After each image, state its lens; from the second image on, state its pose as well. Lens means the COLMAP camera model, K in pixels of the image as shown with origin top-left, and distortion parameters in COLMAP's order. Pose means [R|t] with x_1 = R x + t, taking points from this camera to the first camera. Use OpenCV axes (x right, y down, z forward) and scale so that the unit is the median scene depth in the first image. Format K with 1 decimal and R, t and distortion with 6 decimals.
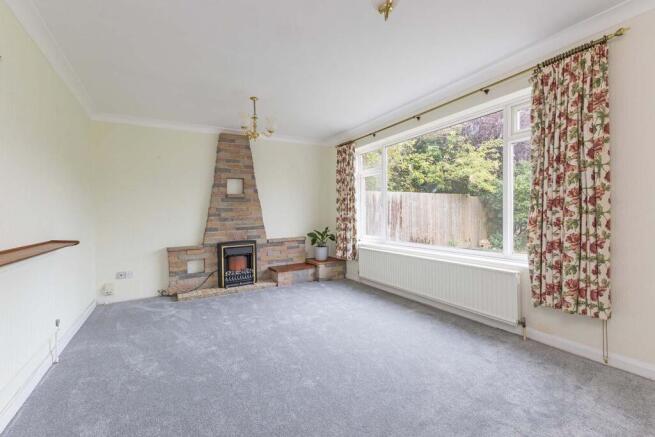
lens RADIAL K [[279.6, 0, 316.8], [0, 279.6, 216.0], [0, 0, 1]] dist [0.001122, -0.000077]
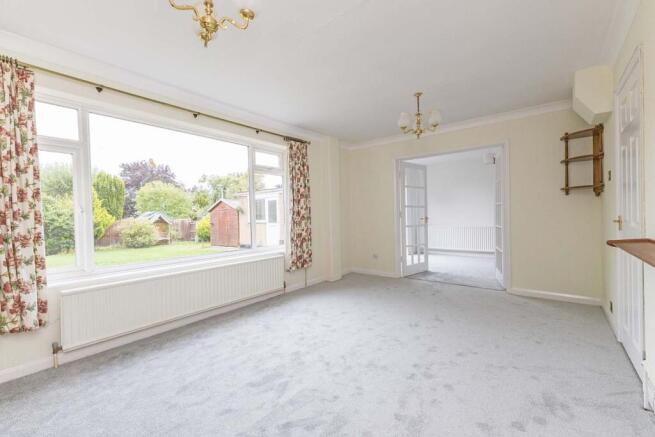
lens RADIAL K [[279.6, 0, 316.8], [0, 279.6, 216.0], [0, 0, 1]] dist [0.001122, -0.000077]
pose [[-0.359080, 0.013790, 0.933205, -0.894144], [0.025929, 0.999652, -0.004795, -0.018536], [-0.932946, 0.022476, -0.359313, 1.411161]]
